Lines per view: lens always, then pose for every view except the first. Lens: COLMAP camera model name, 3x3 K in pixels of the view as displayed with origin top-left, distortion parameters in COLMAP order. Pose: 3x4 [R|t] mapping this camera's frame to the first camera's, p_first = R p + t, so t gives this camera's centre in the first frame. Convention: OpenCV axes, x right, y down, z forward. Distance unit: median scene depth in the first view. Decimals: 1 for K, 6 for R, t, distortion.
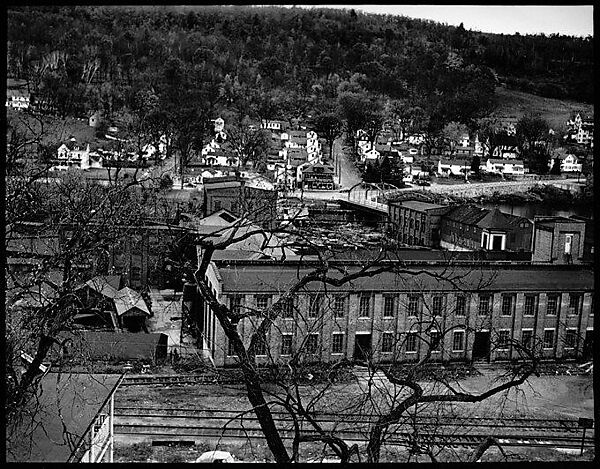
lens RADIAL K [[778.2, 0, 330.9], [0, 778.2, 254.0], [0, 0, 1]] dist [0.022214, 0.052434]
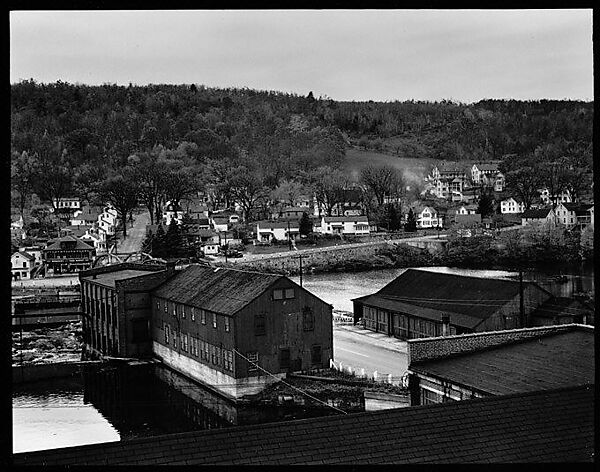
lens RADIAL K [[793.6, 0, 324.6], [0, 793.6, 201.0], [0, 0, 1]] dist [-0.019413, 0.005983]
pose [[0.986482, -0.072282, 0.147068, 0.118299], [0.097365, 0.980408, -0.171234, -0.005021], [-0.131809, 0.183238, 0.974192, 0.307996]]
